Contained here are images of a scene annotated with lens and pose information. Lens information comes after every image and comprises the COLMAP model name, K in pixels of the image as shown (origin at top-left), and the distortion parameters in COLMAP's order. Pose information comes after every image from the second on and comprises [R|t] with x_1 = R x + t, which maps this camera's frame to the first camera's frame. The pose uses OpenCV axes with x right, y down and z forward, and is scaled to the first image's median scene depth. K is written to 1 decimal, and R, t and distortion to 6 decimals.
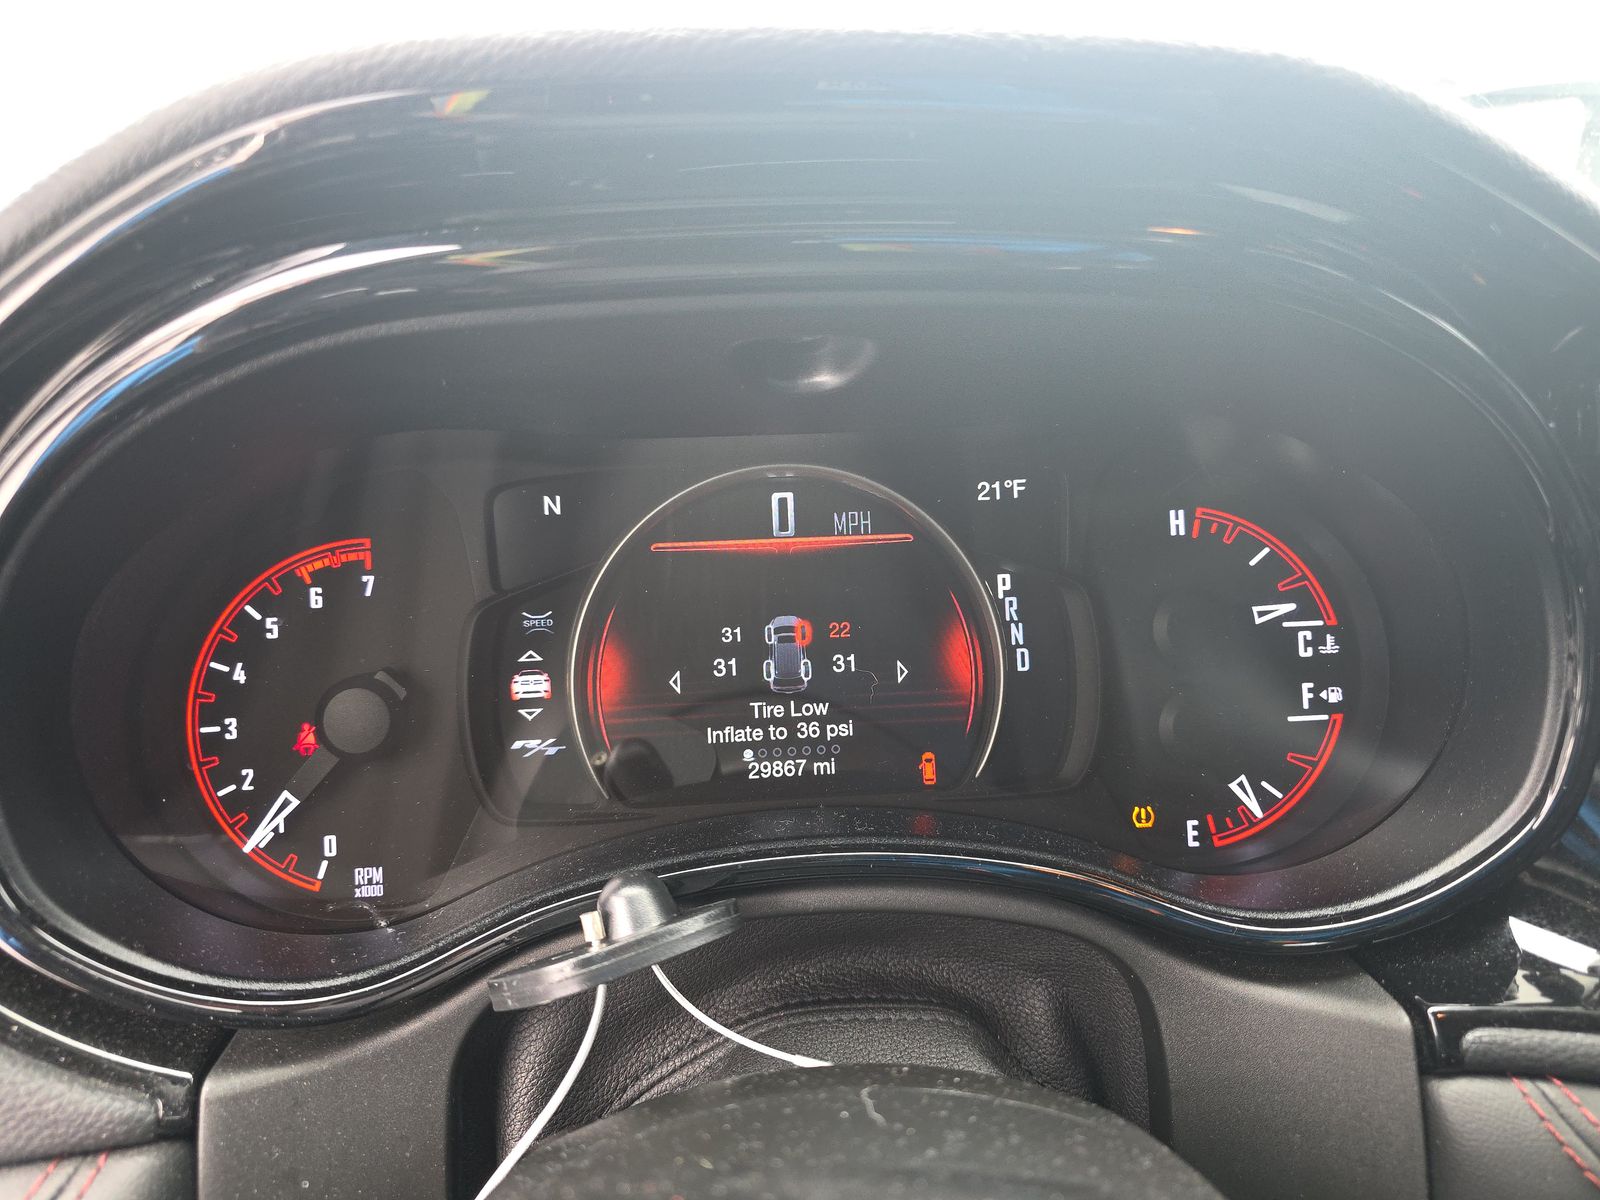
lens RADIAL K [[1093.9, 0, 802.8], [0, 1093.9, 593.6], [0, 0, 1]] dist [0.049046, -0.047776]
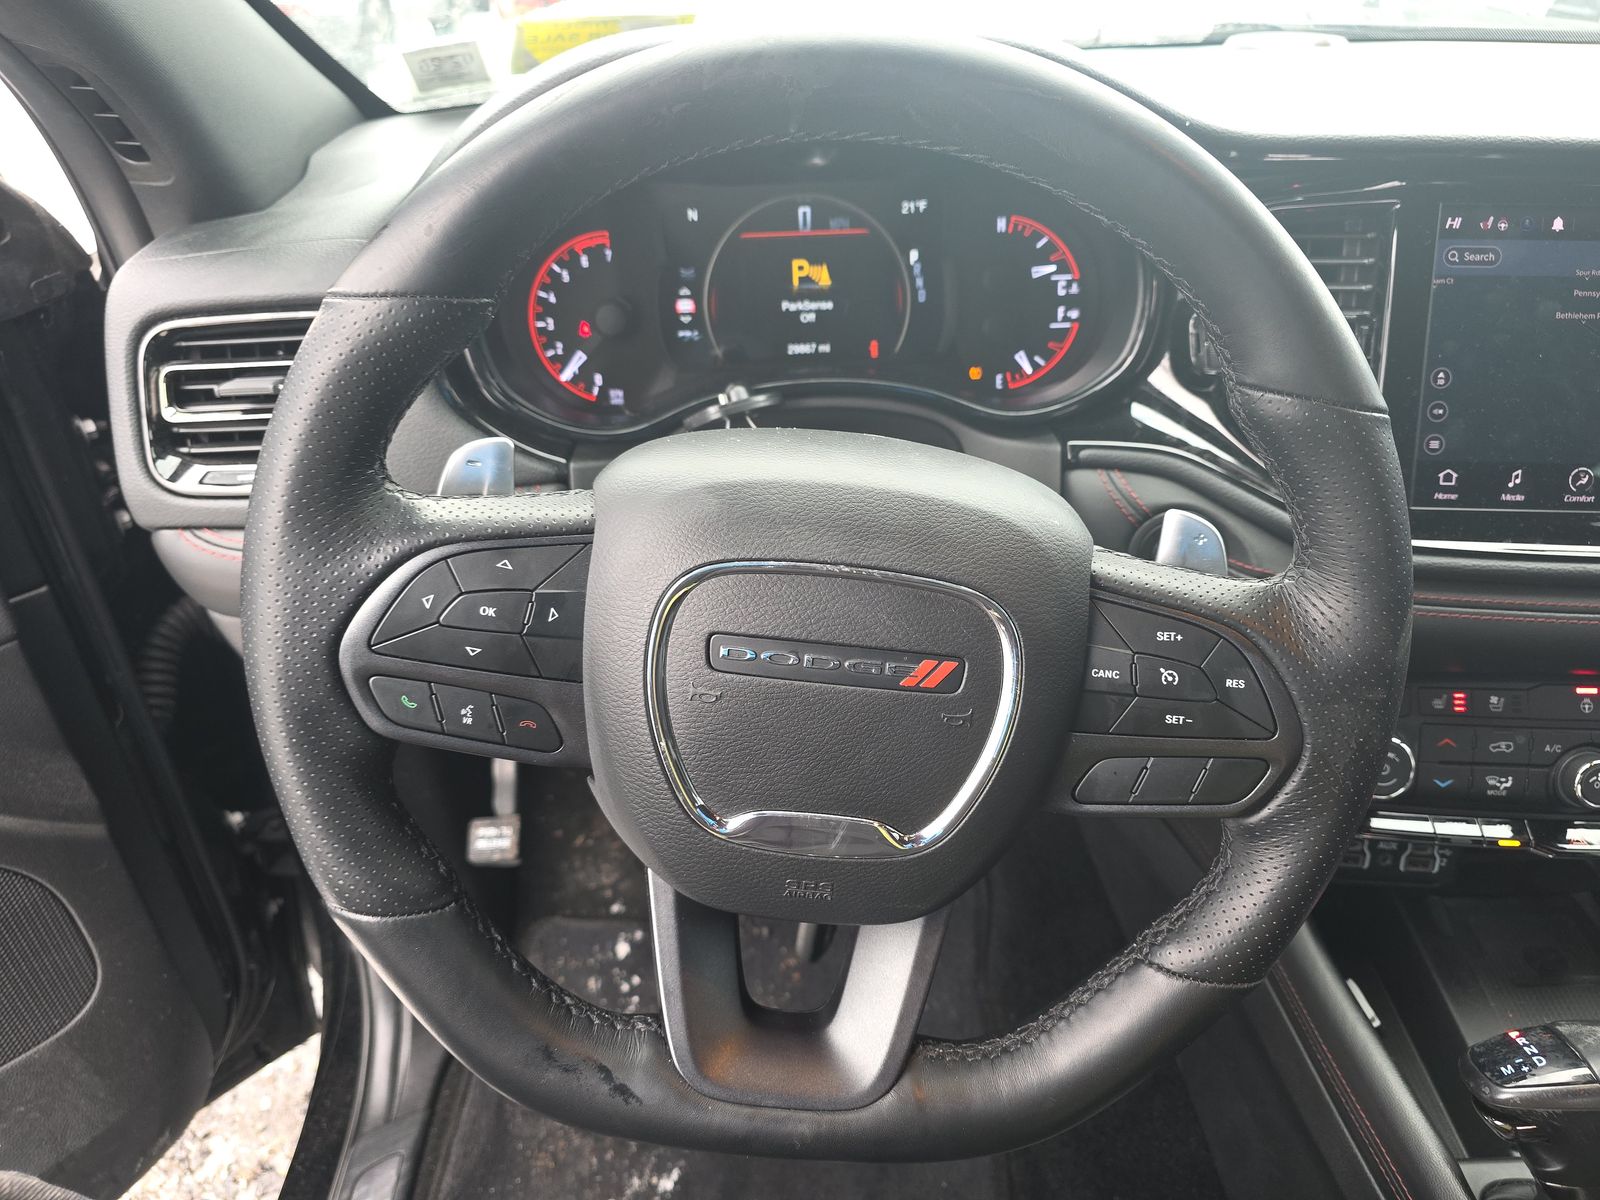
lens RADIAL K [[1093.9, 0, 802.8], [0, 1093.9, 593.6], [0, 0, 1]] dist [0.049046, -0.047776]
pose [[0.997739, 0.024576, -0.062545, 0.124587], [-0.005806, 0.958770, 0.284122, 0.013286], [0.066949, -0.283117, 0.956746, -1.173767]]
